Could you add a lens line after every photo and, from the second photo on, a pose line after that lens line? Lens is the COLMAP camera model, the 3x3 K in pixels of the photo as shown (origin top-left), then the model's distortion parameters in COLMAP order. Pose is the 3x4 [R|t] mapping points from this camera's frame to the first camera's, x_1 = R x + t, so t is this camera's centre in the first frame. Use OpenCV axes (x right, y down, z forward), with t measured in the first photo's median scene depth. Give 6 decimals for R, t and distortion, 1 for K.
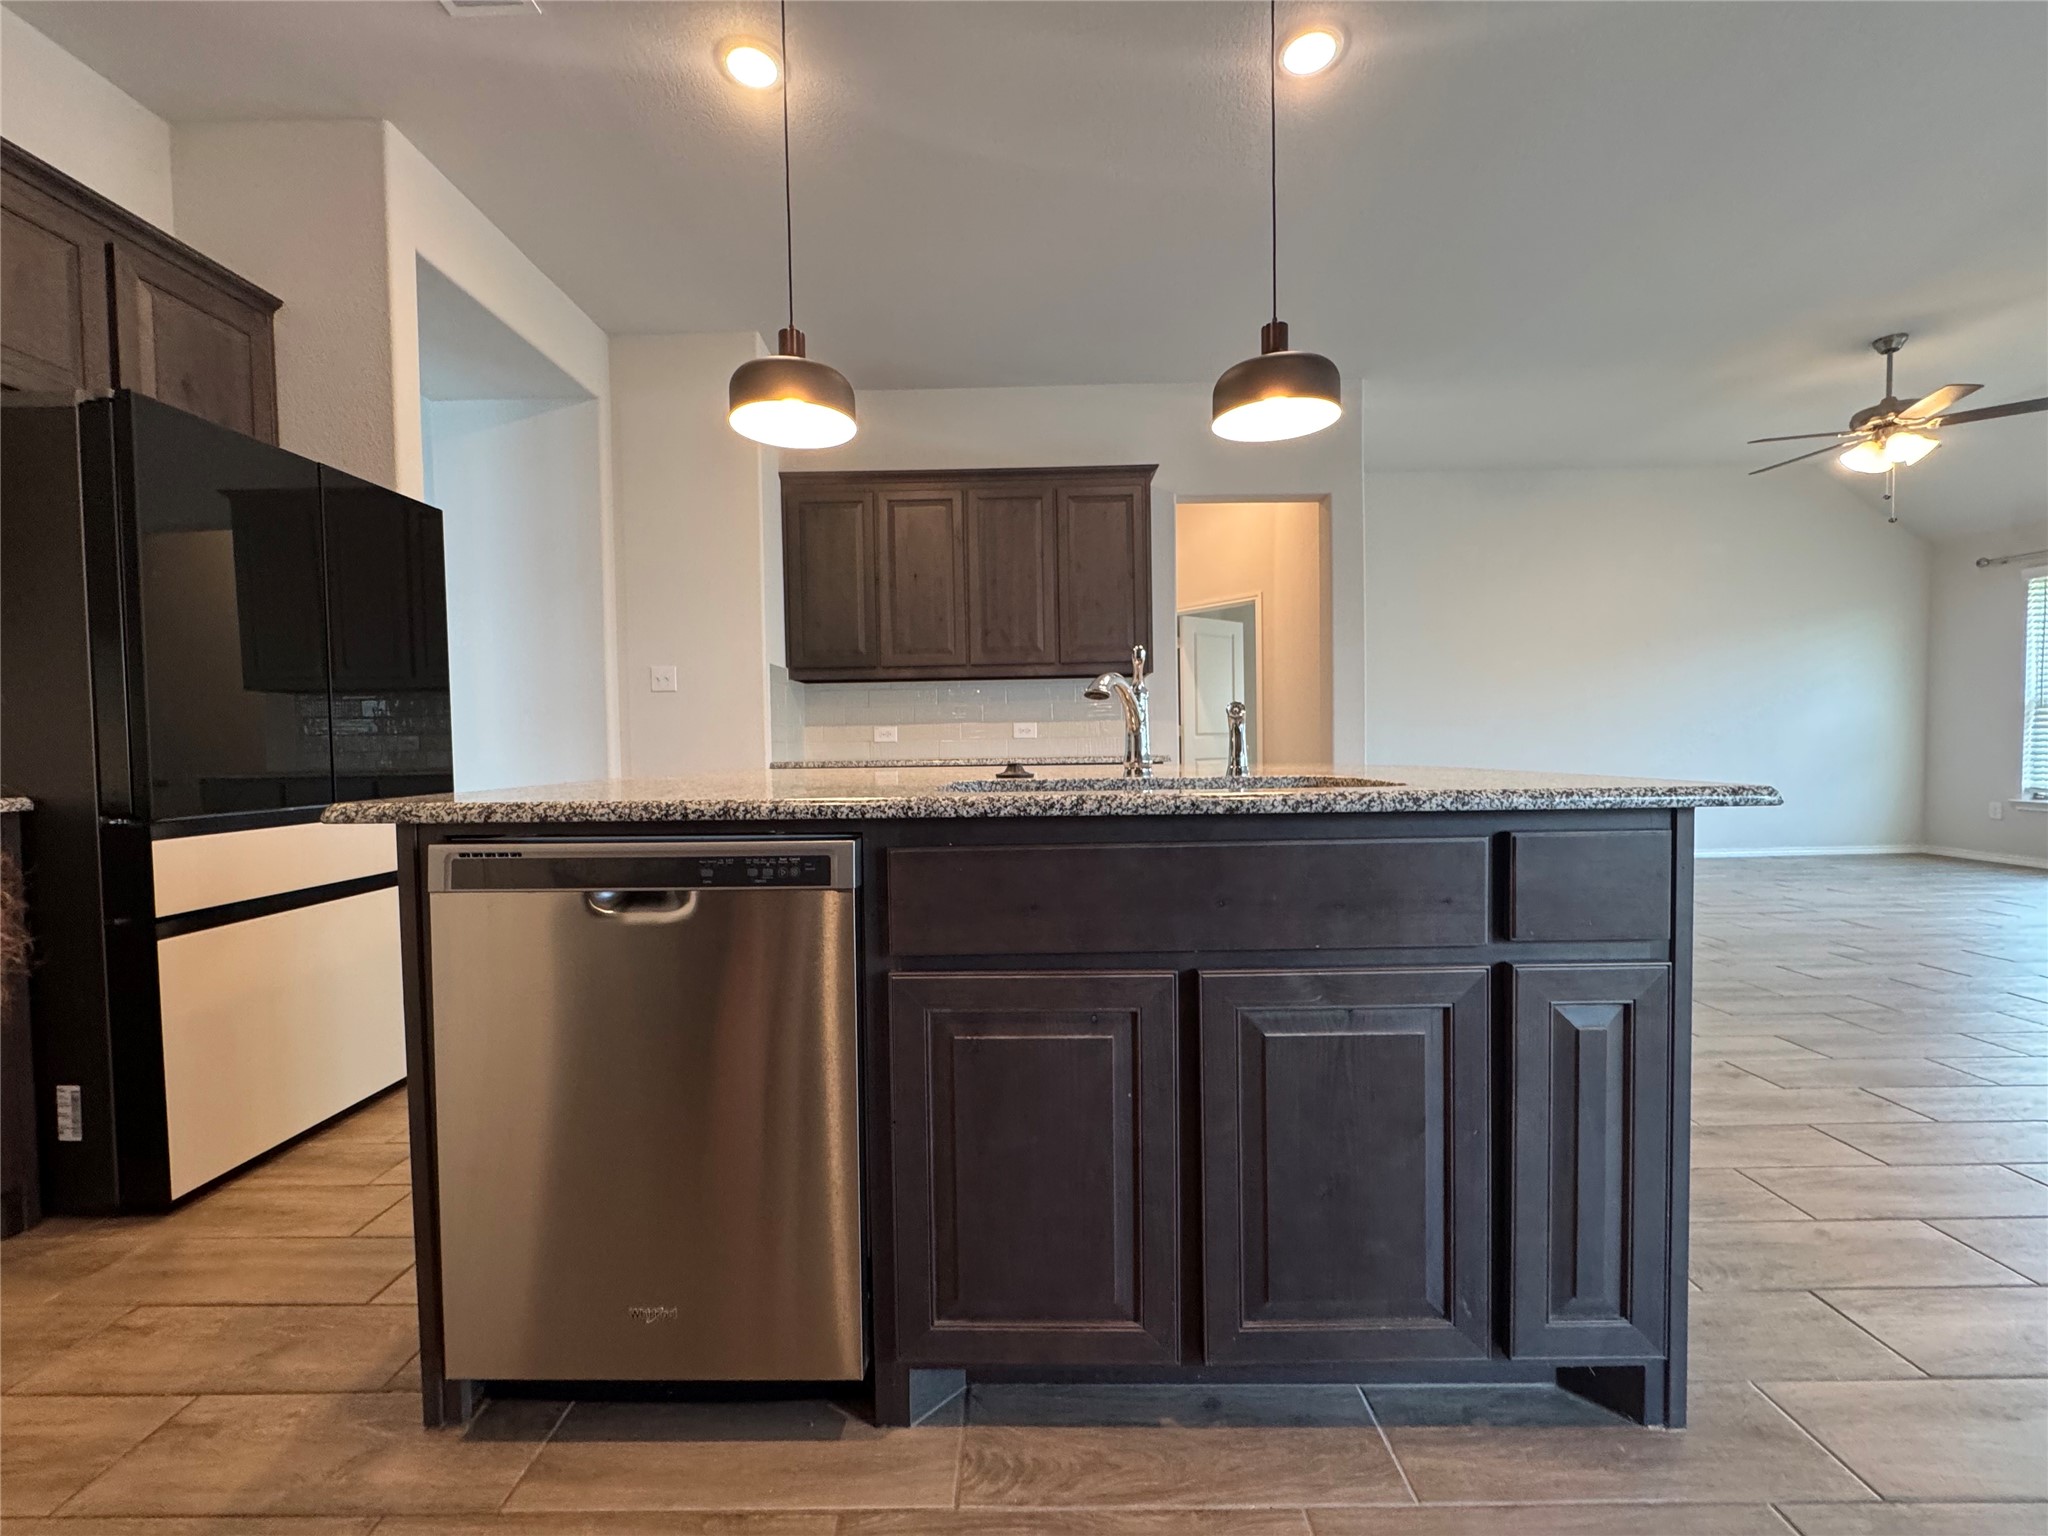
lens RADIAL K [[821.3, 0, 1025.8], [0, 821.3, 771.1], [0, 0, 1]] dist [-0.002529, -0.000177]
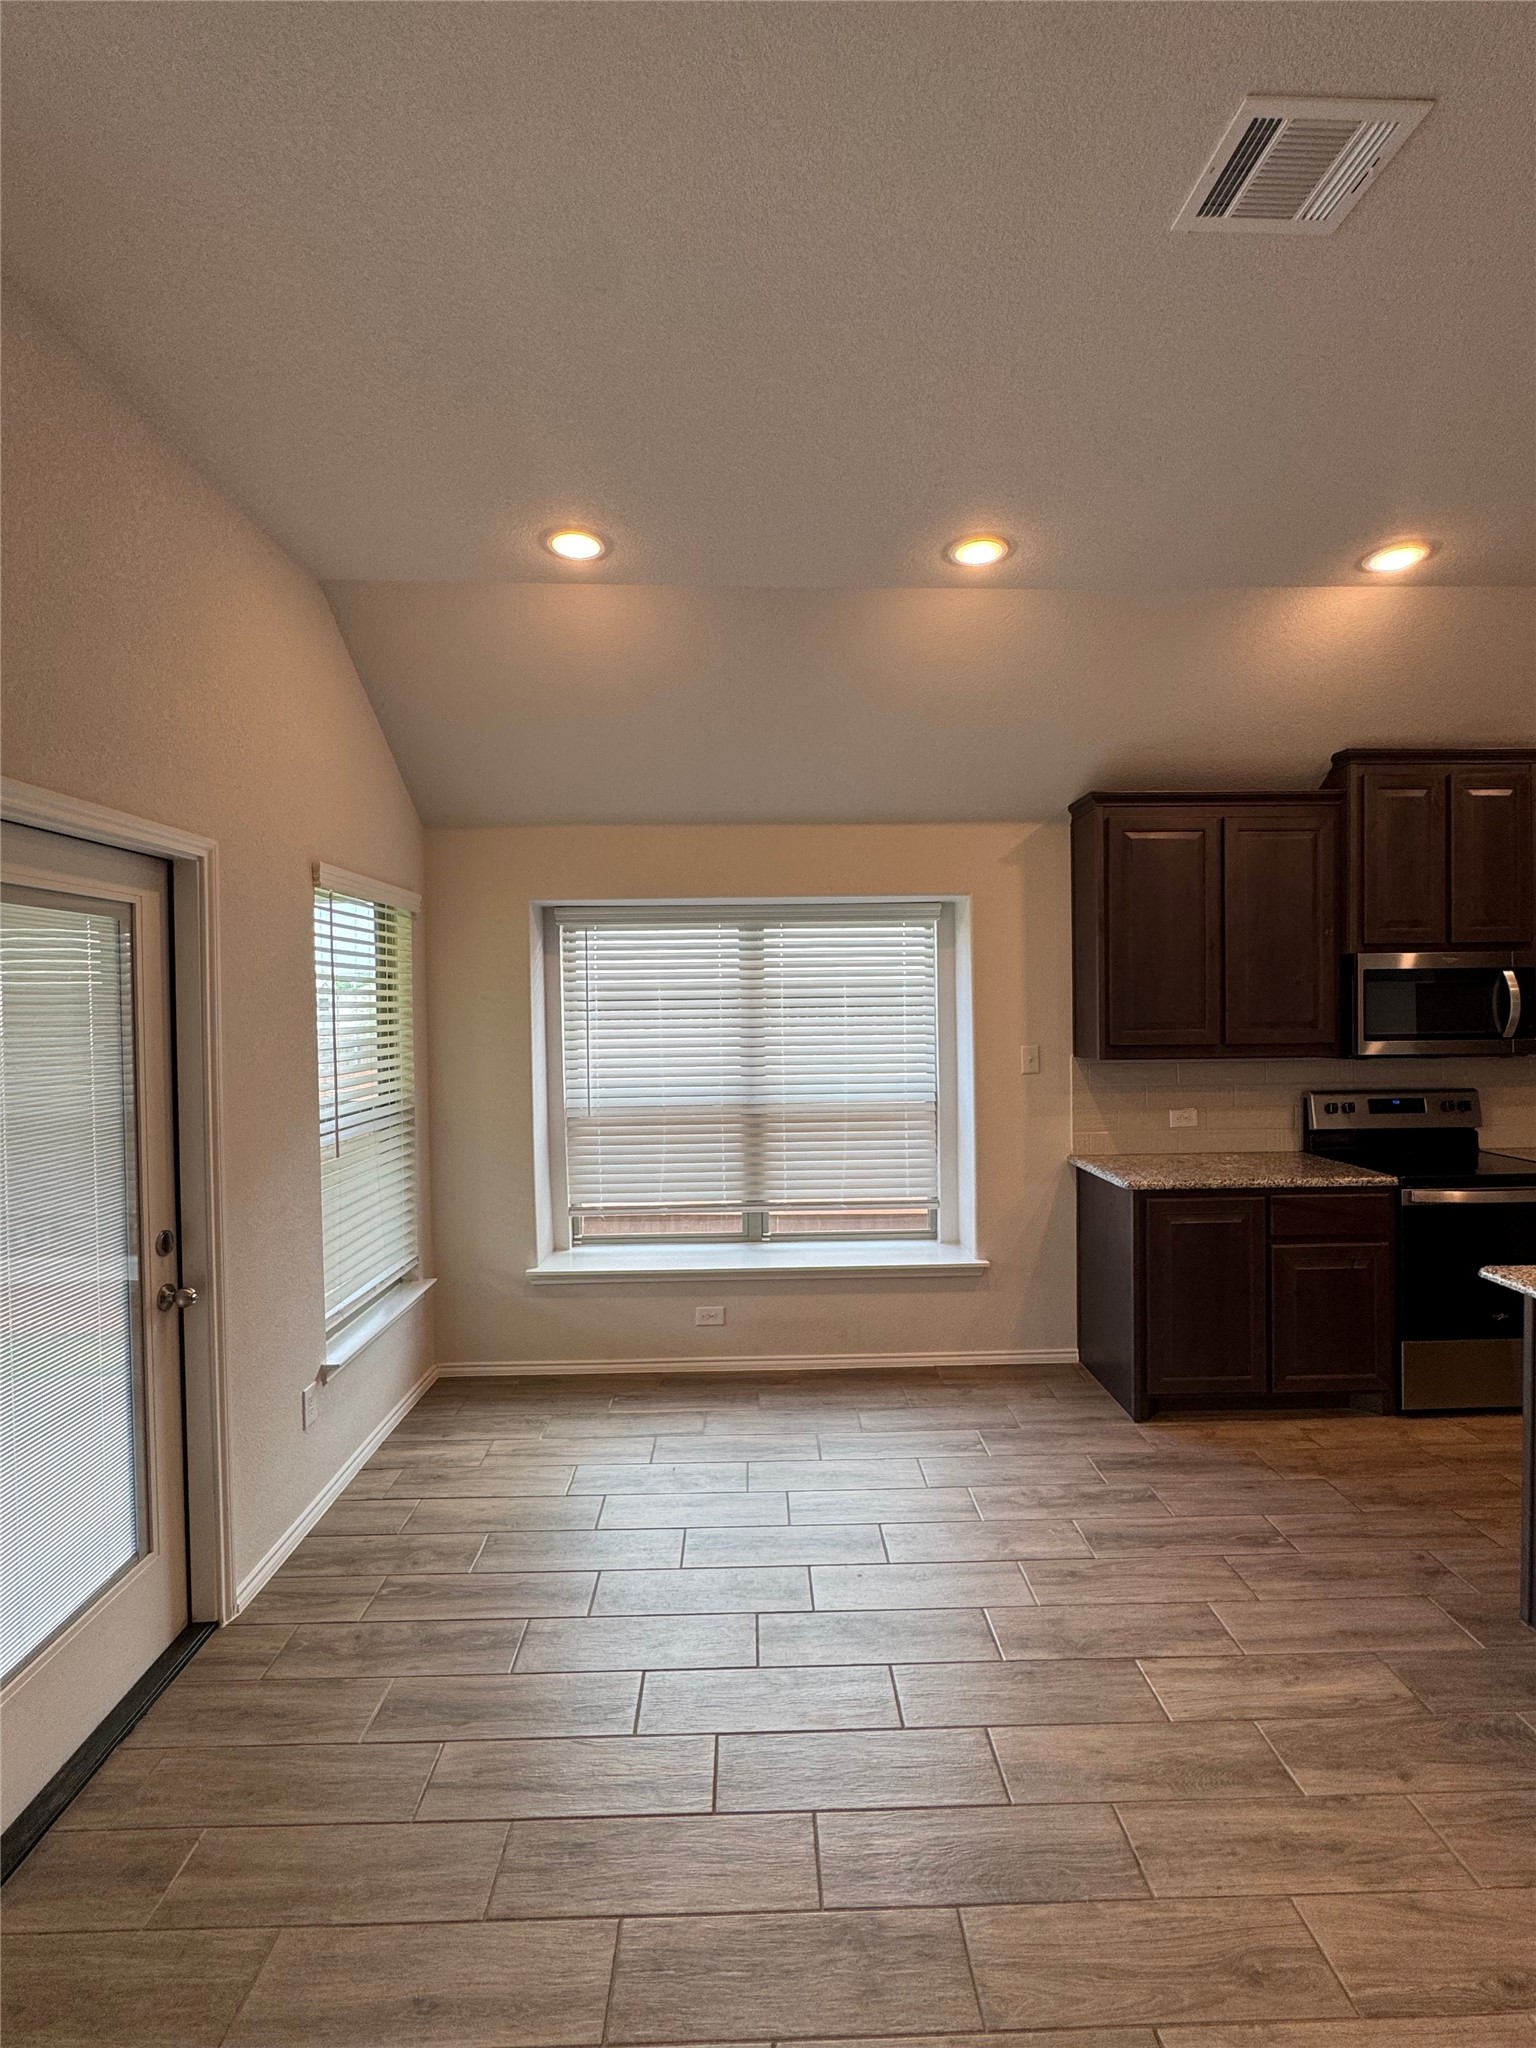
lens RADIAL K [[929.0, 0, 768.4], [0, 929.0, 1028.5], [0, 0, 1]] dist [-0.004637, -0.000506]
pose [[-0.999365, 0.027433, -0.022735, 1.910737], [0.026152, 0.998151, 0.054865, -0.508720], [0.024198, 0.054236, -0.998235, 2.253960]]
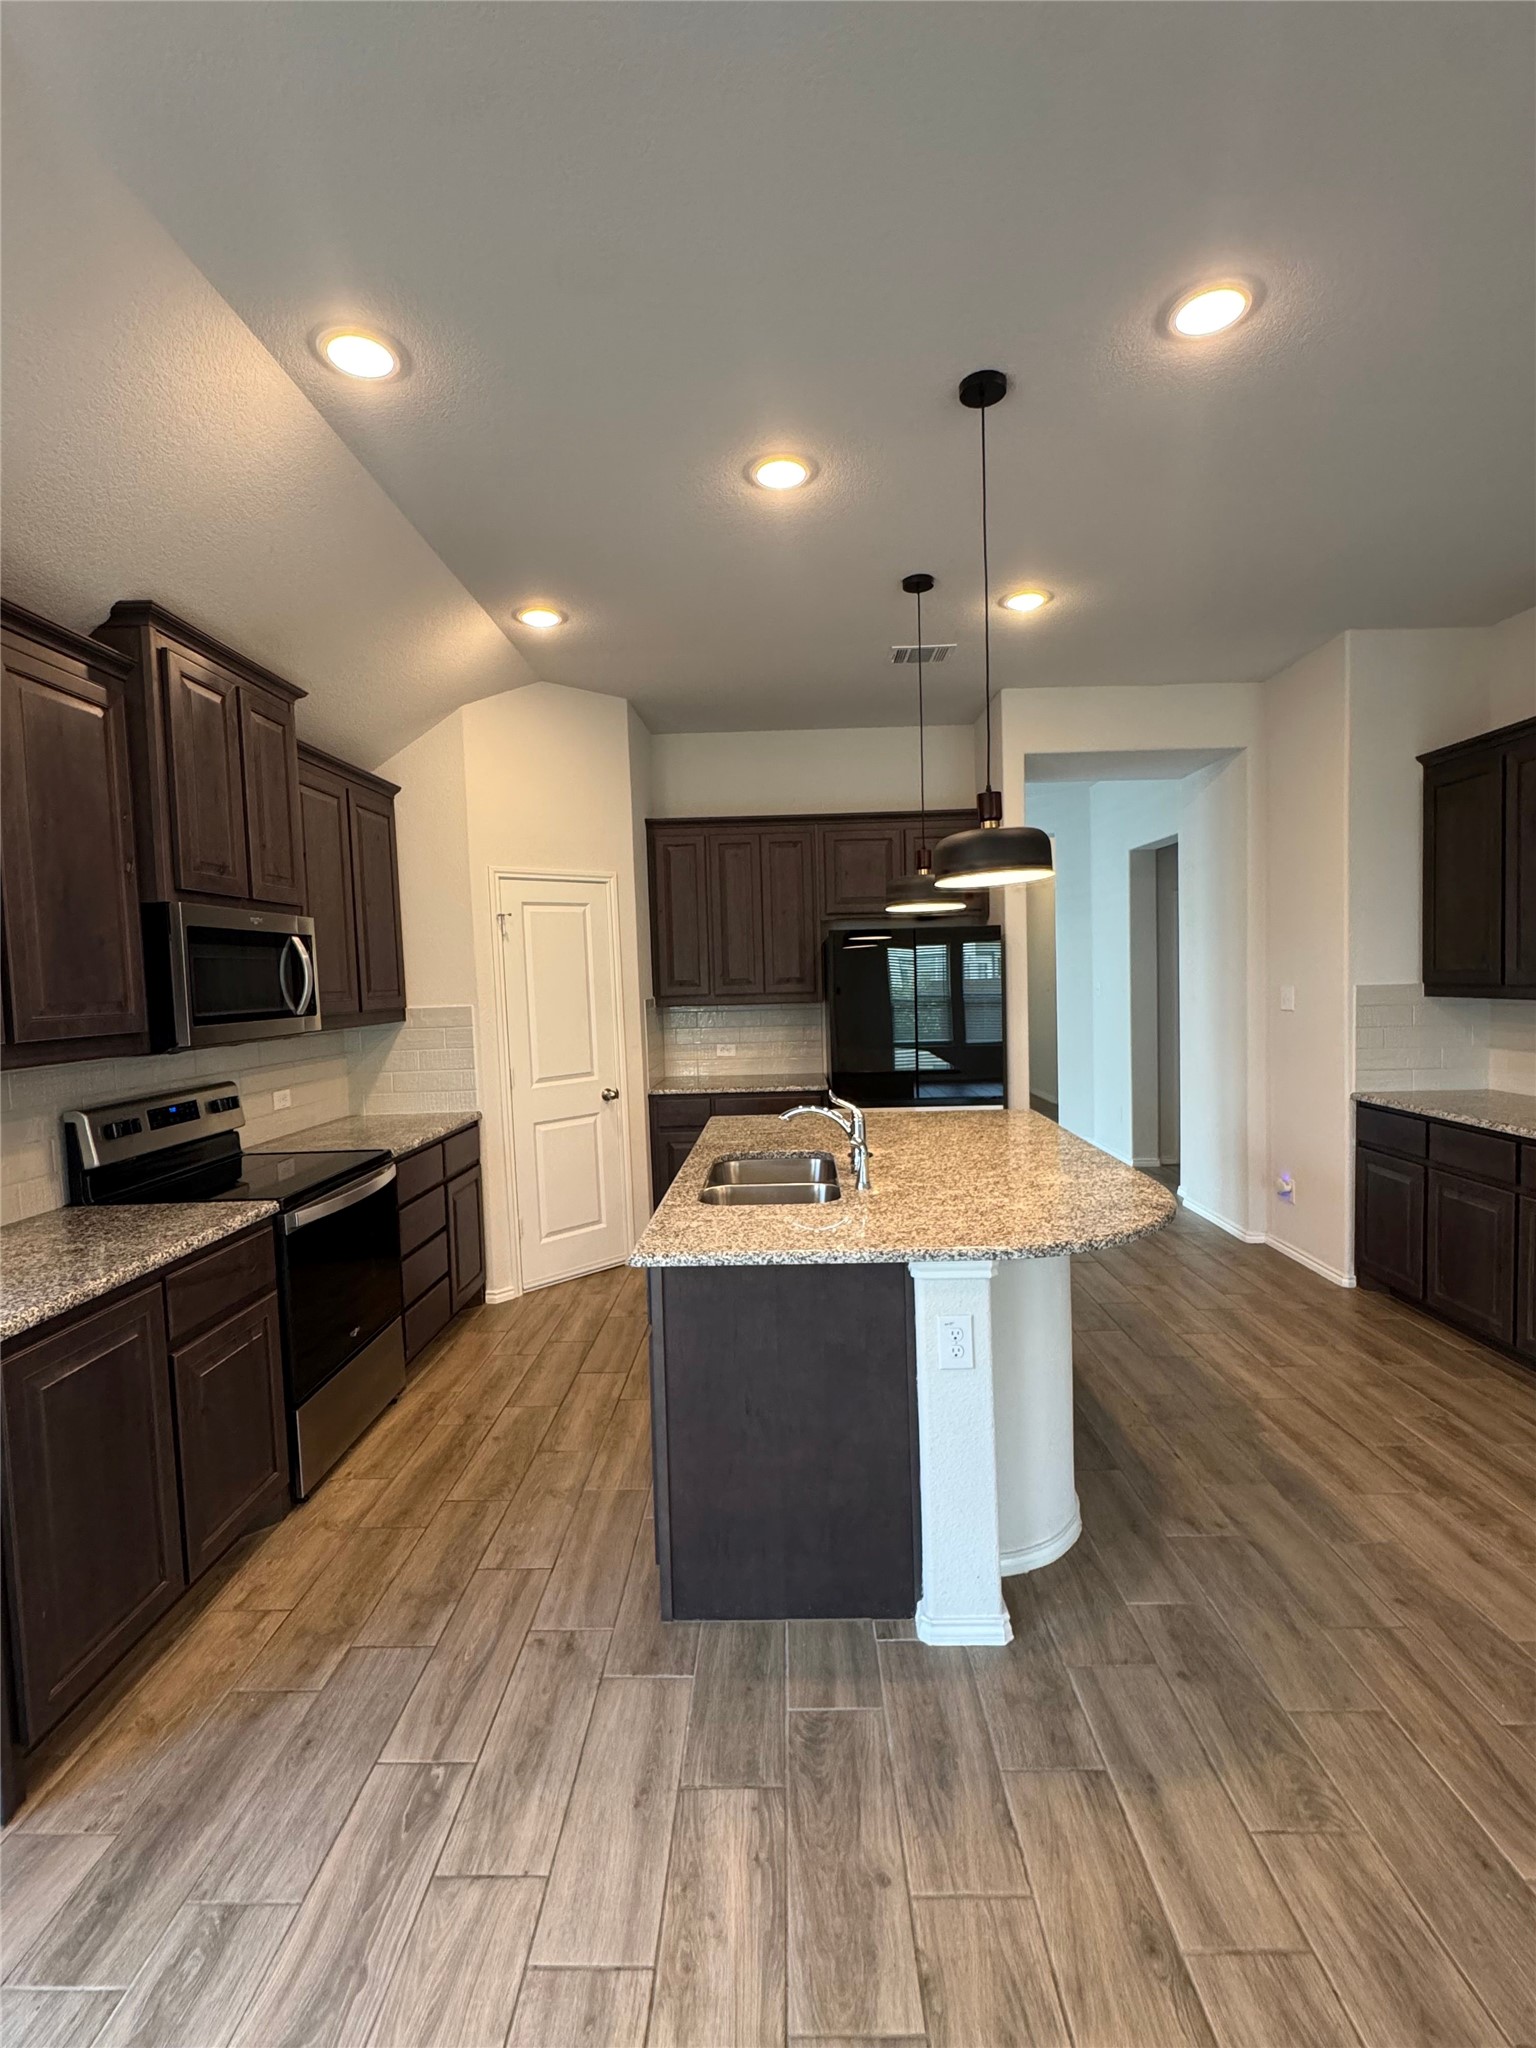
lens RADIAL K [[929.0, 0, 767.2], [0, 929.0, 1022.2], [0, 0, 1]] dist [-0.004637, -0.000506]
pose [[-0.015890, 0.066221, -0.997678, 2.007771], [0.004947, 0.997797, 0.066150, -0.417052], [0.999862, -0.003884, -0.016182, 0.959054]]
